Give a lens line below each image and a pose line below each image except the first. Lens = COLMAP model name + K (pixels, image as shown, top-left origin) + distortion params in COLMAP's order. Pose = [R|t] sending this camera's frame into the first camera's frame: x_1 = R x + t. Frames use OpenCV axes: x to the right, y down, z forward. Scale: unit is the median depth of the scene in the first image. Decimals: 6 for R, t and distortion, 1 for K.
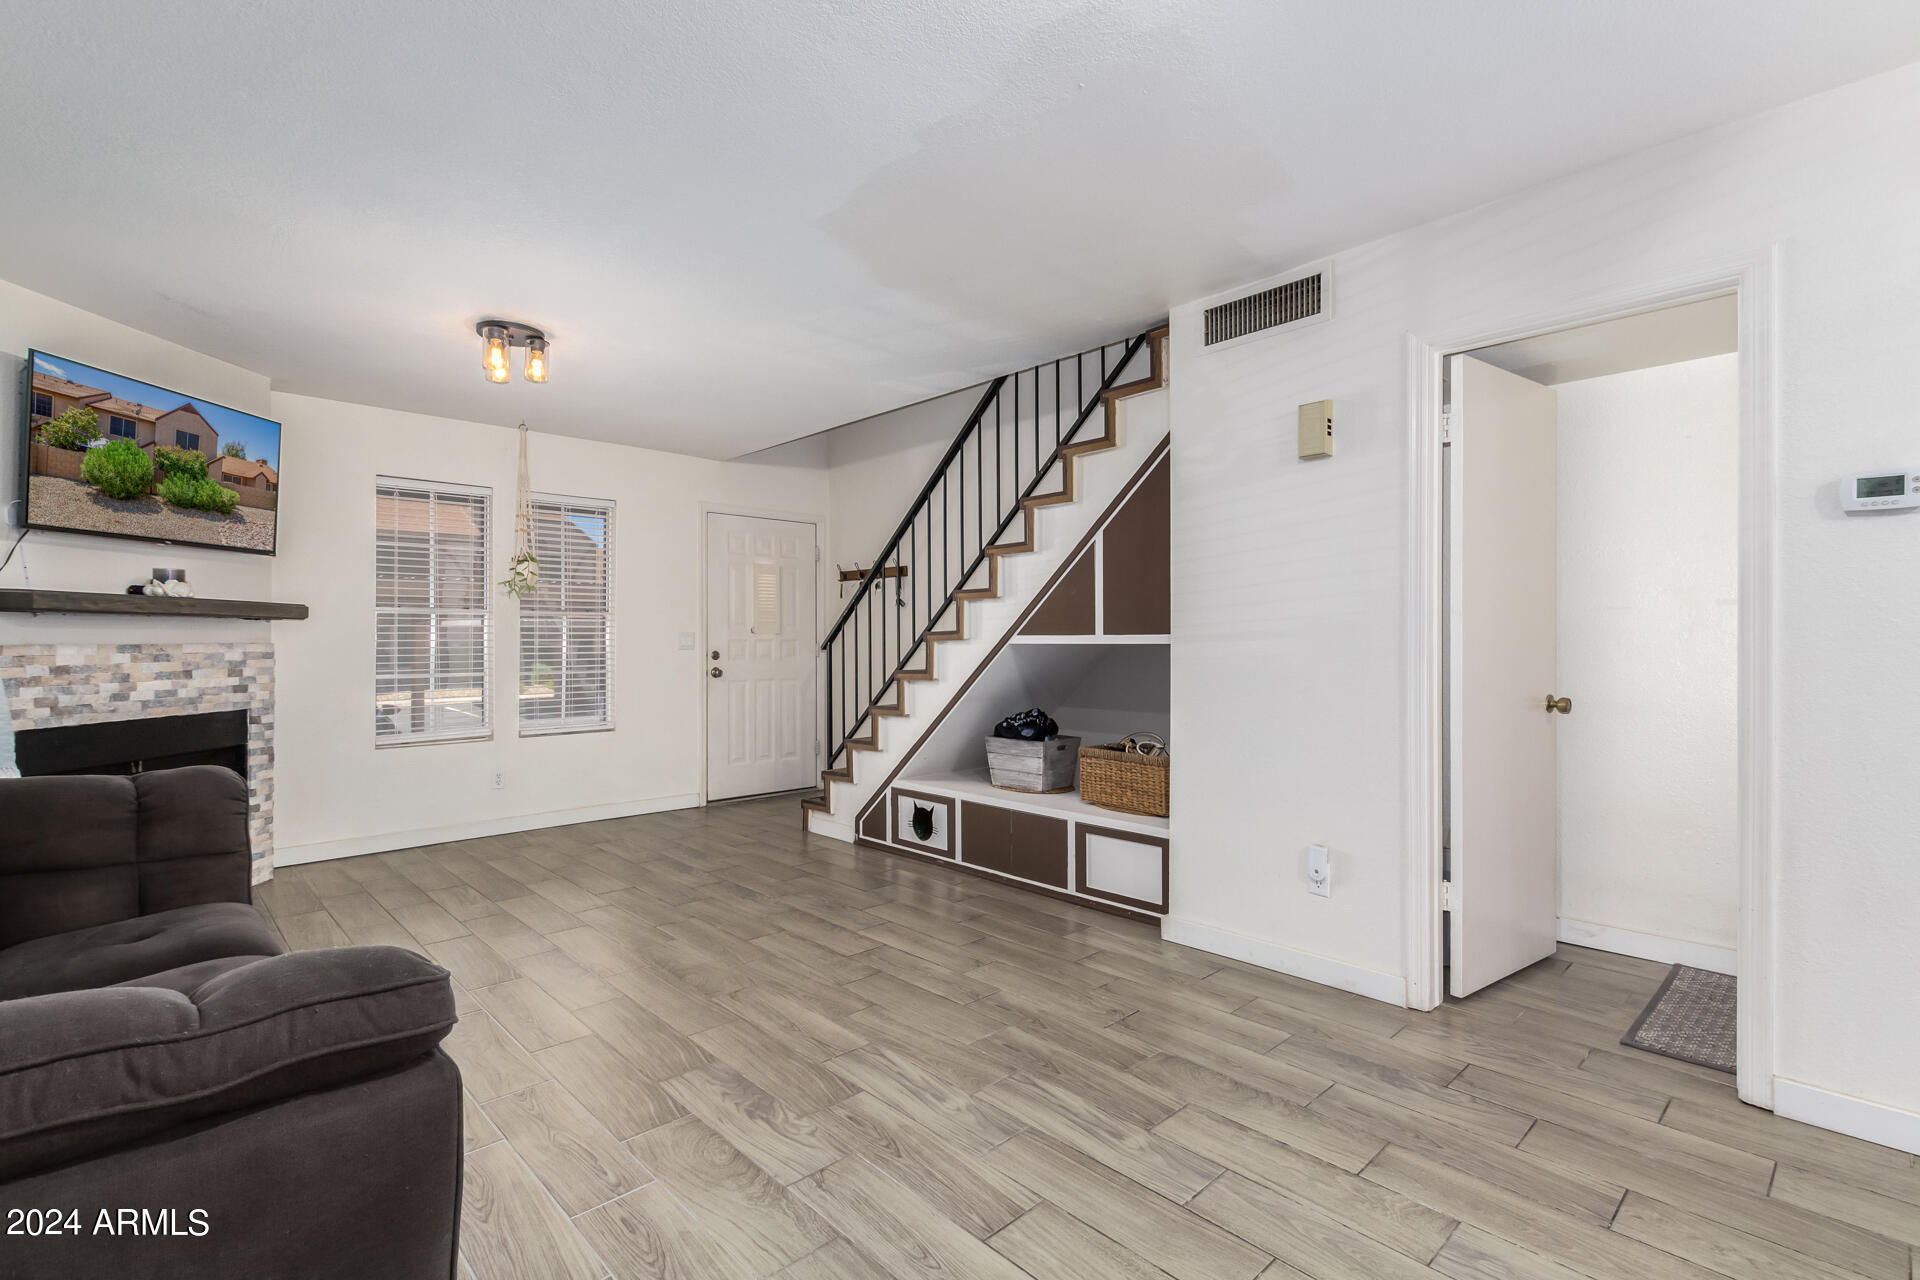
lens RADIAL K [[894.5, 0, 966.2], [0, 894.5, 643.4], [0, 0, 1]] dist [0.000509, 0.000166]
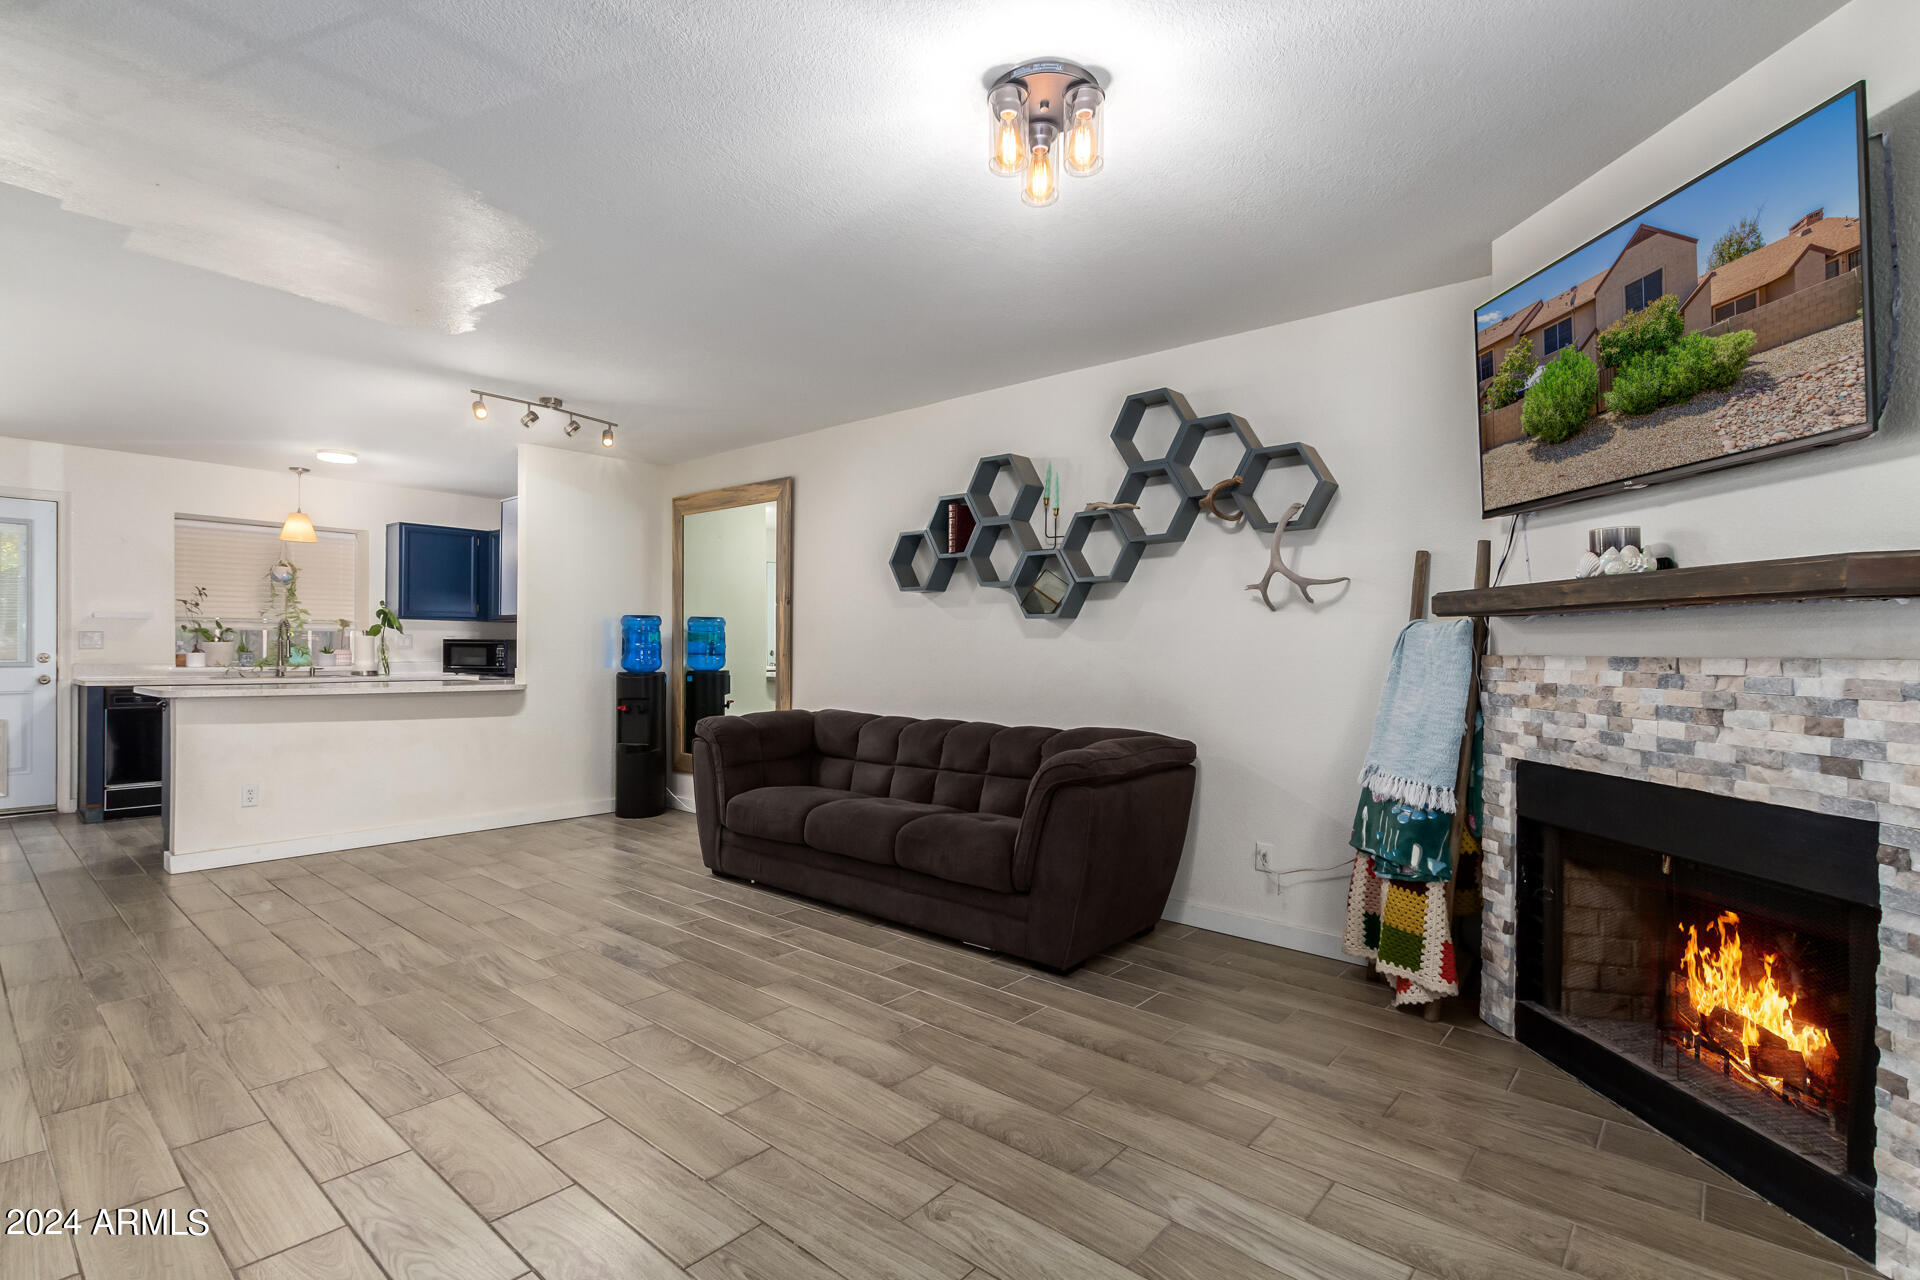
lens RADIAL K [[894.5, 0, 944.4], [0, 894.5, 646.3], [0, 0, 1]] dist [0.000509, 0.000166]
pose [[-0.996368, -0.007843, -0.084790, -0.413736], [-0.008225, 0.999958, 0.004146, -0.004953], [0.084754, 0.004828, -0.996390, 1.604830]]
